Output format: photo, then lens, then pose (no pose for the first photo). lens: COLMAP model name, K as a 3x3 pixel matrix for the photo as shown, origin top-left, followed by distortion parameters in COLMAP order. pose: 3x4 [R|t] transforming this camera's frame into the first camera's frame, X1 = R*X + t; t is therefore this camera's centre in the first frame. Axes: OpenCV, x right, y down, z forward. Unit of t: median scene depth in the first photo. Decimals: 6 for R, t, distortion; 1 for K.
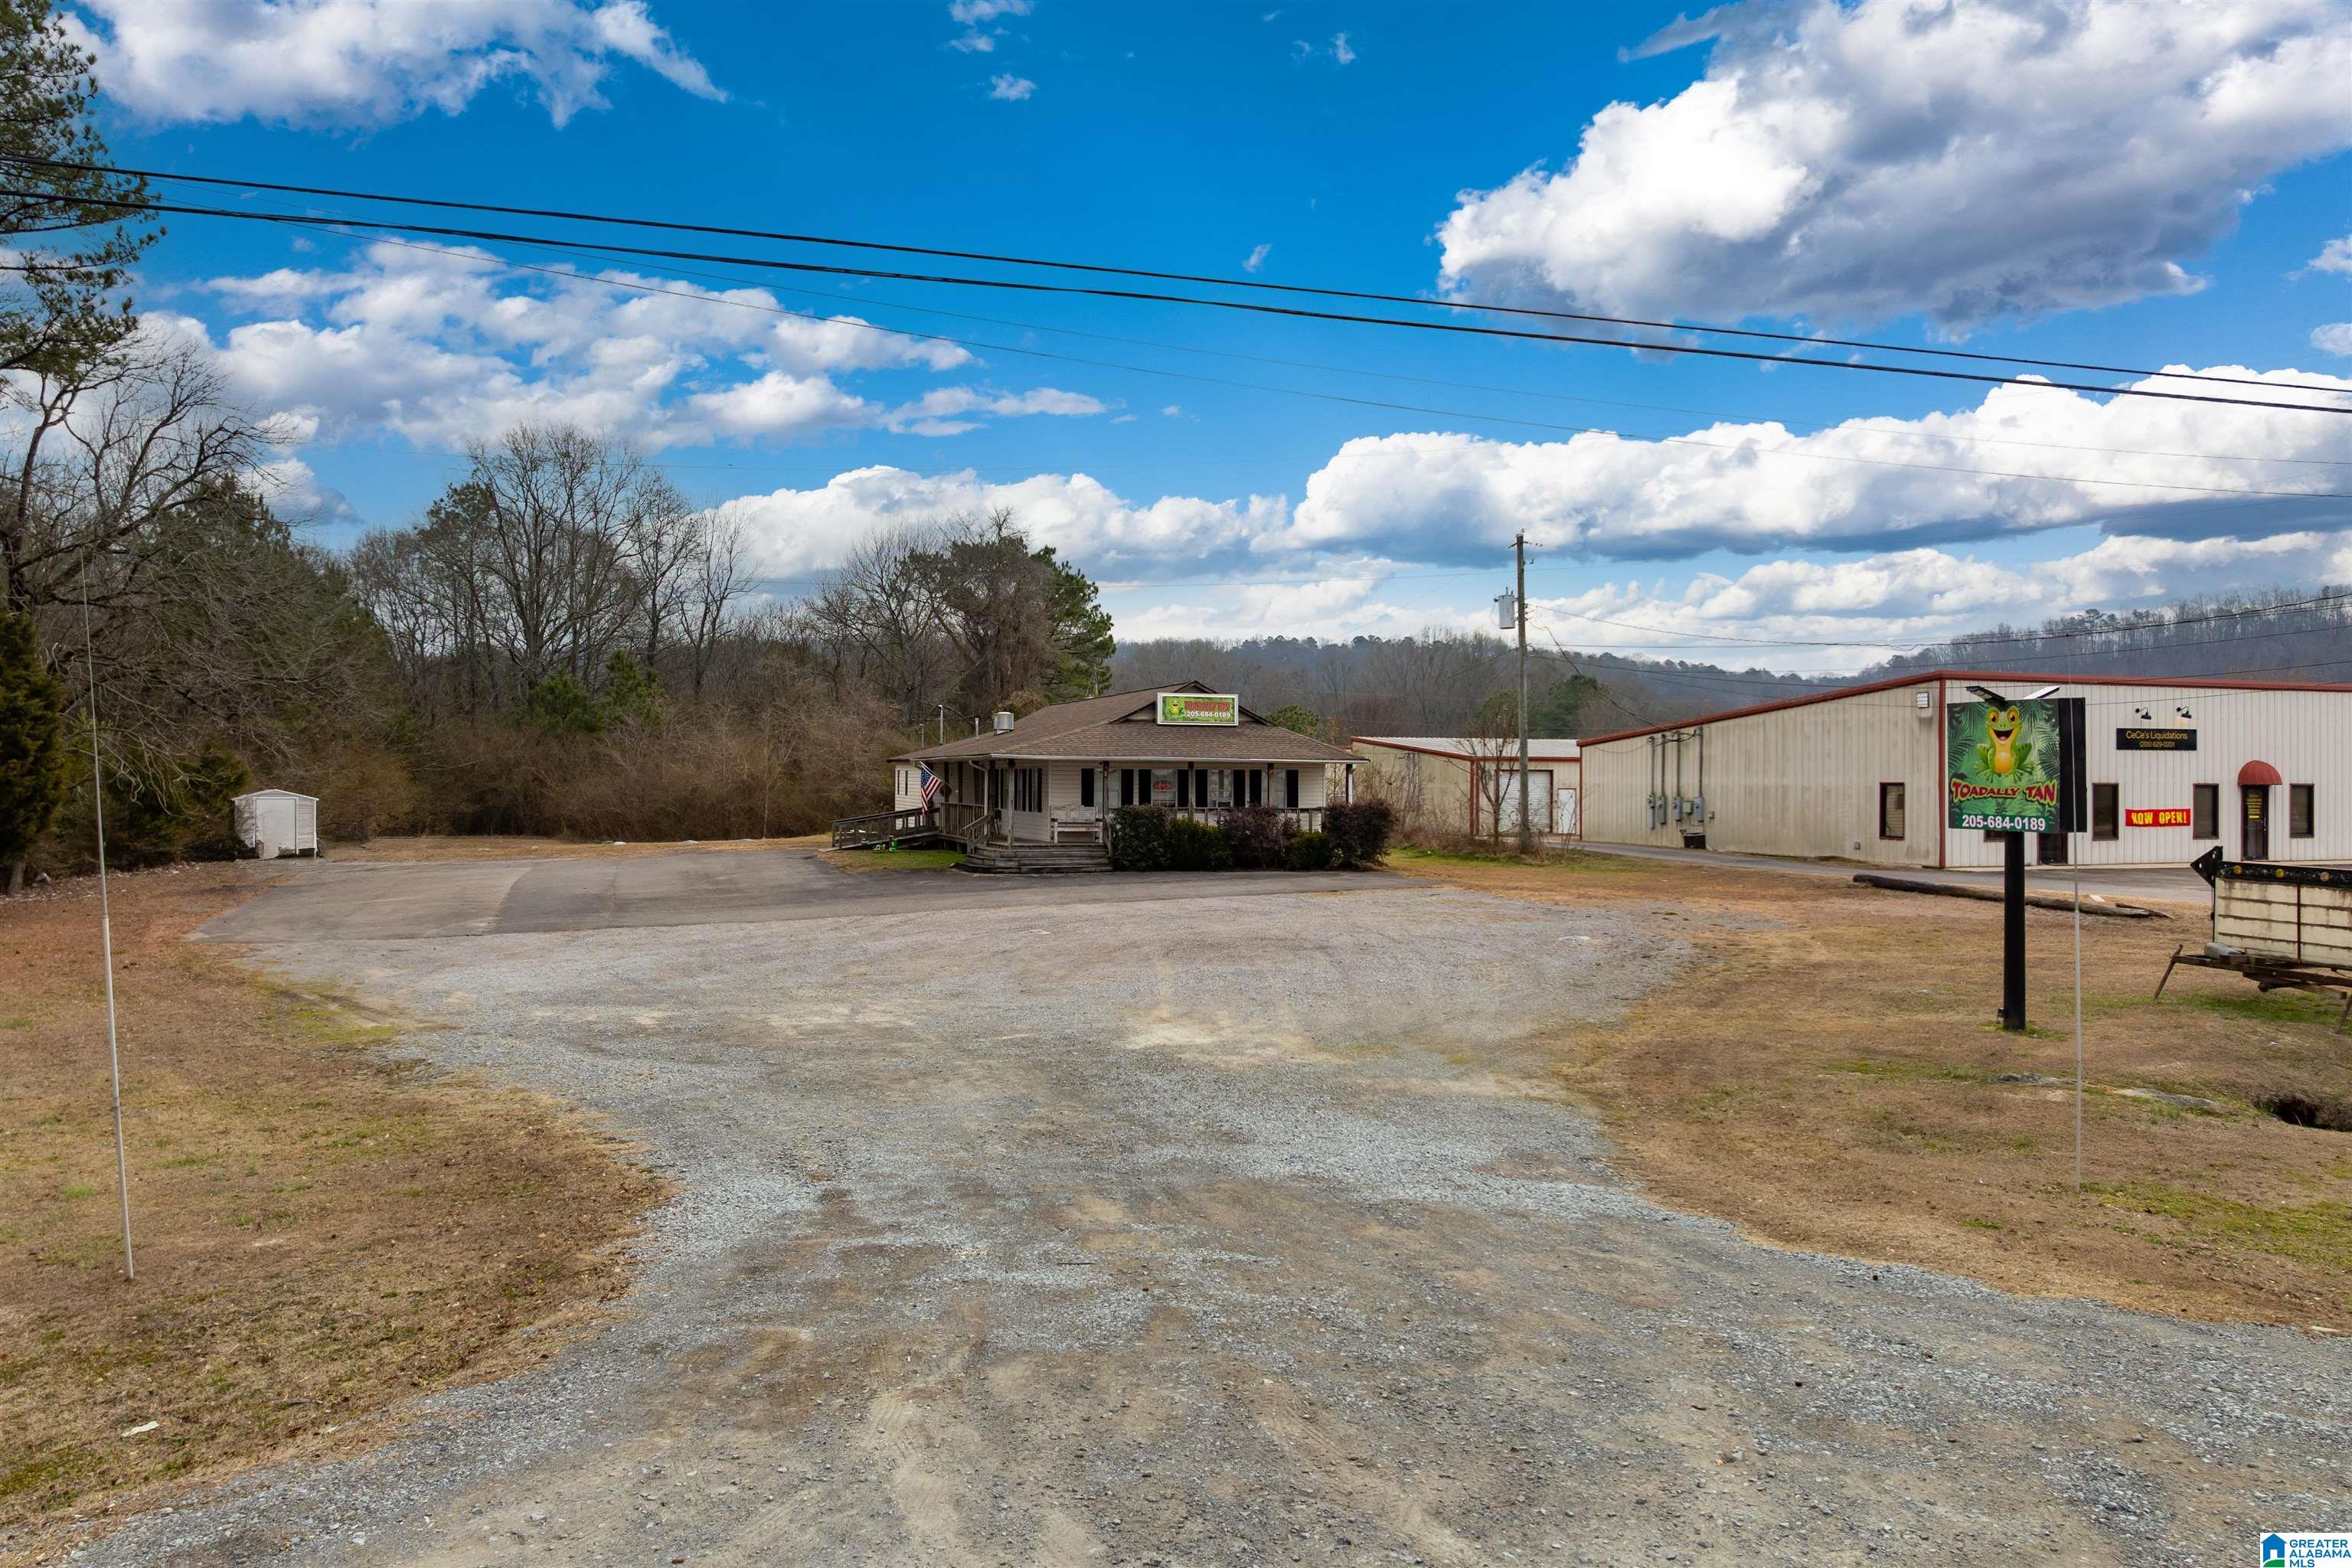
lens RADIAL K [[1620.3, 0, 1176.0], [0, 1620.3, 784.0], [0, 0, 1]] dist [-0.017624, -0.001974]
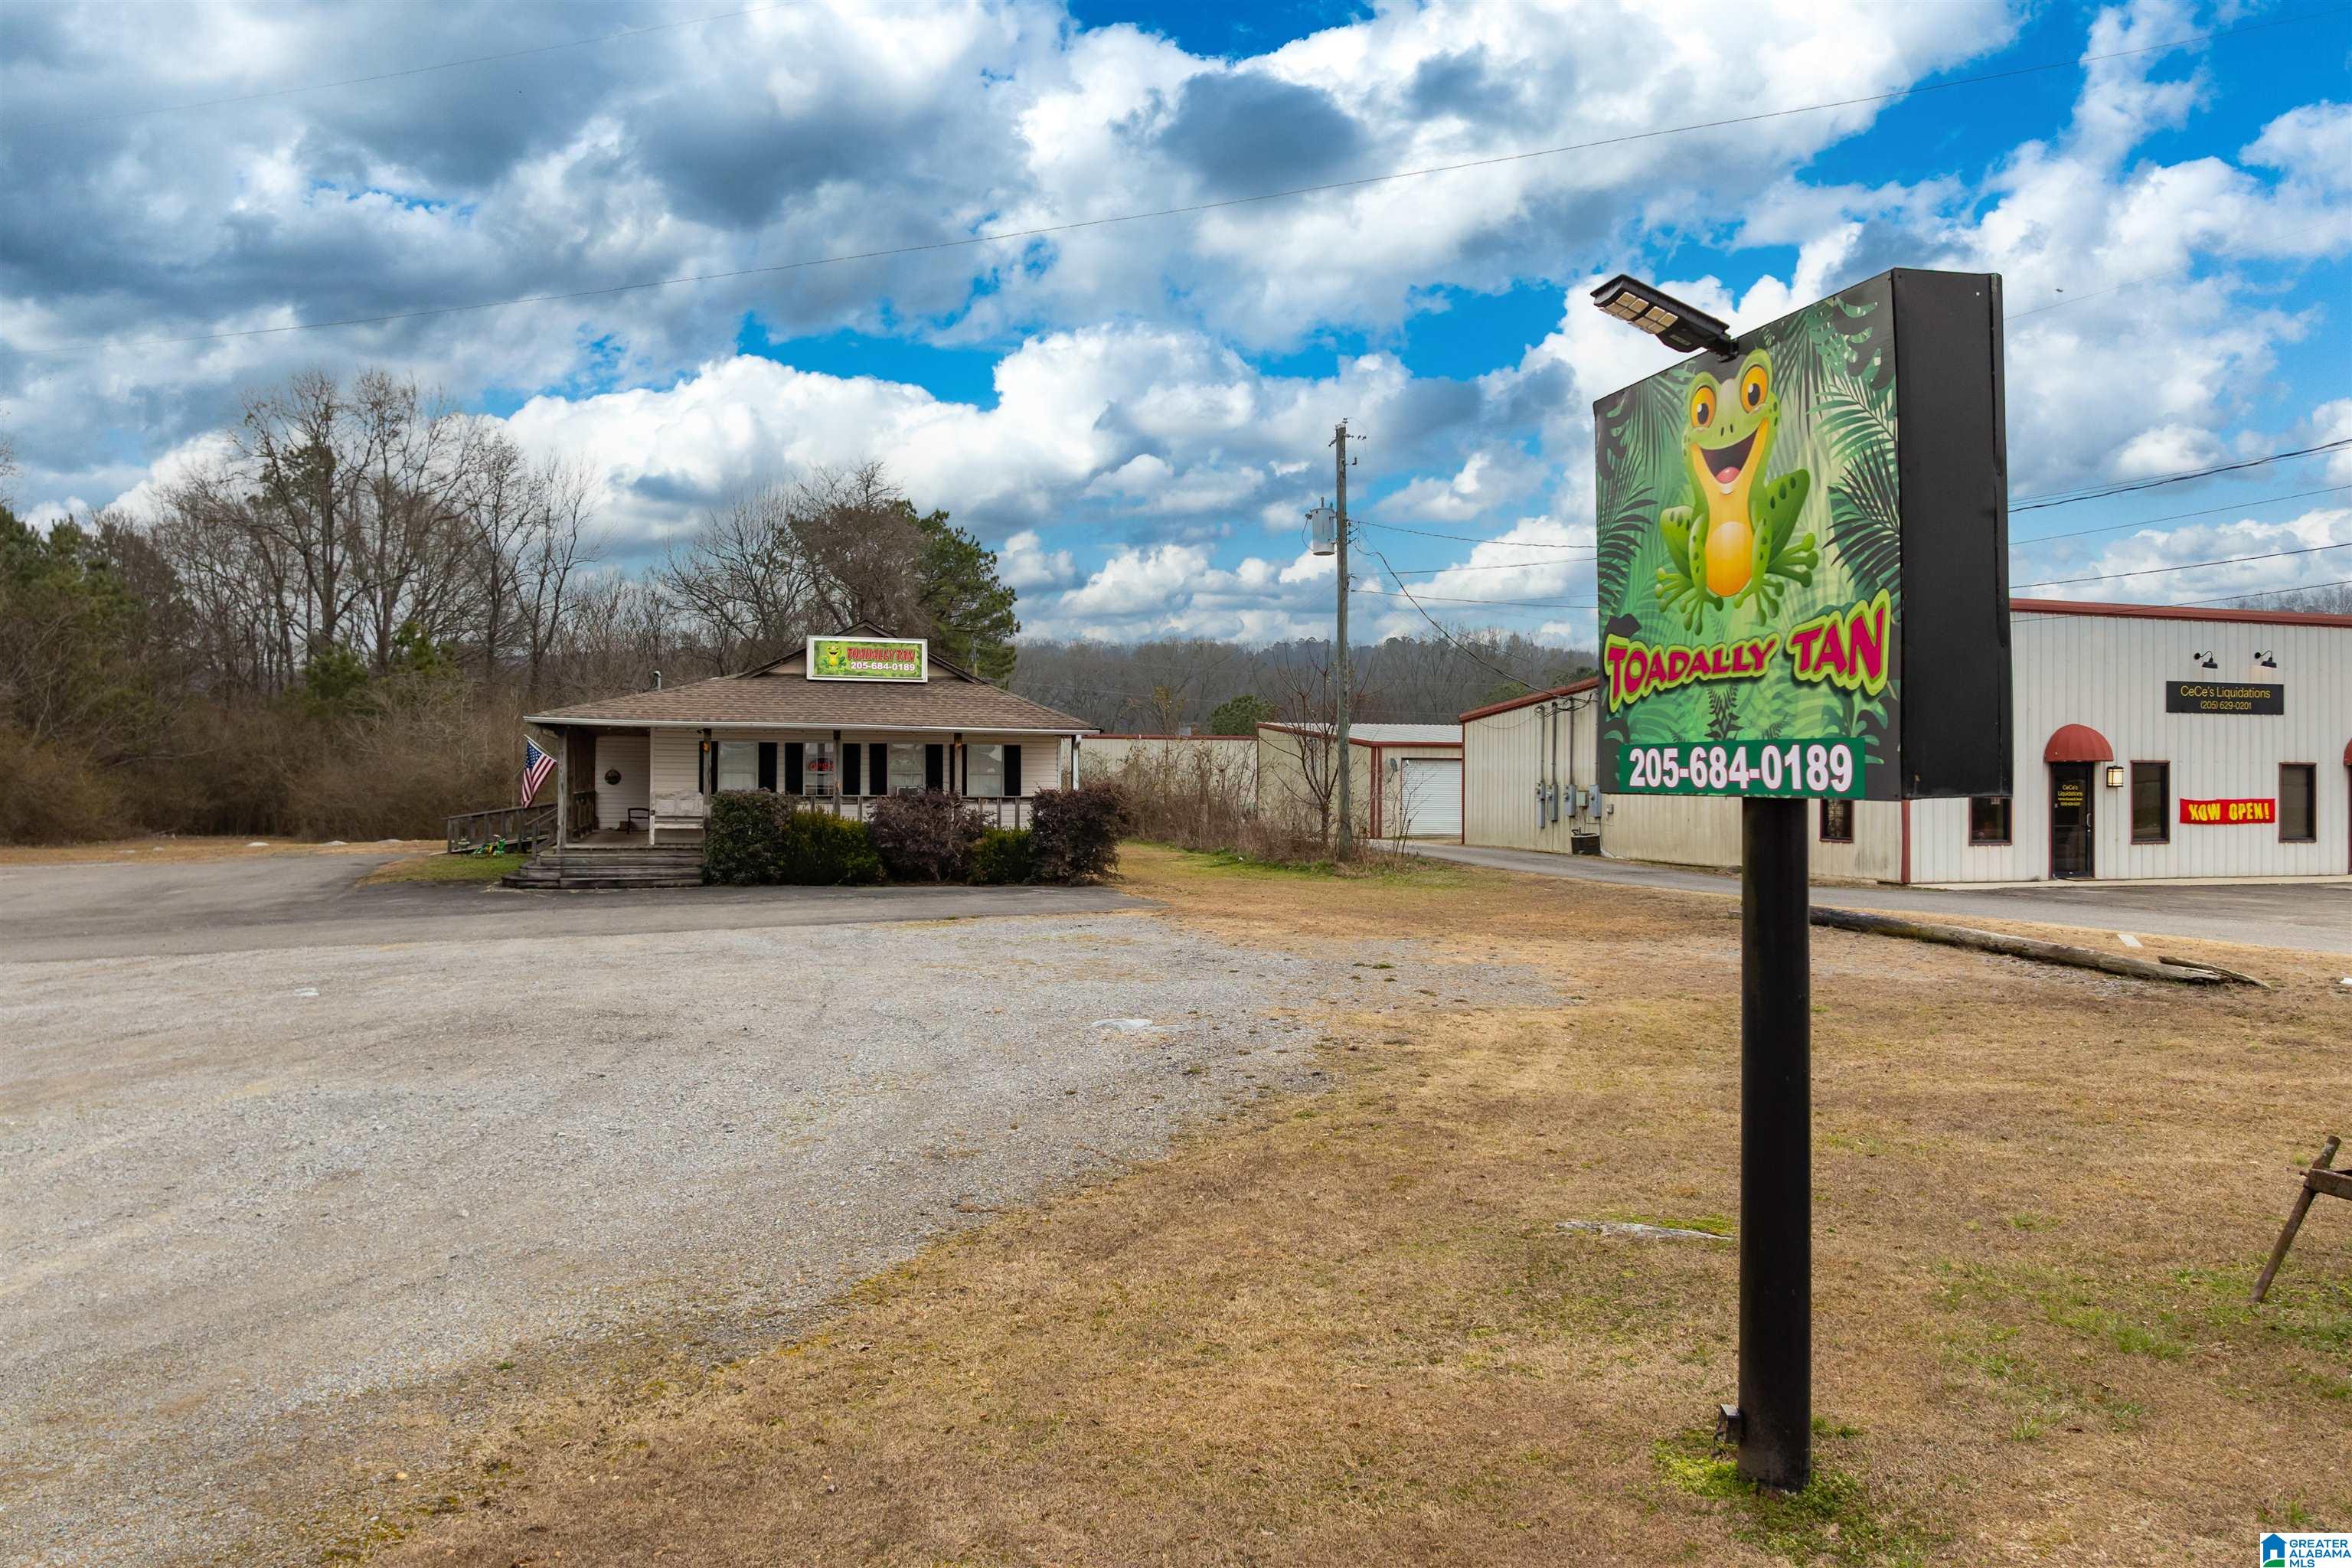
lens RADIAL K [[1620.3, 0, 1176.0], [0, 1620.3, 784.0], [0, 0, 1]] dist [-0.017624, -0.001974]
pose [[0.999652, 0.000781, -0.026382, 0.176037], [-0.000854, 0.999996, -0.002787, 0.011490], [0.026379, 0.002809, 0.999648, 0.296404]]
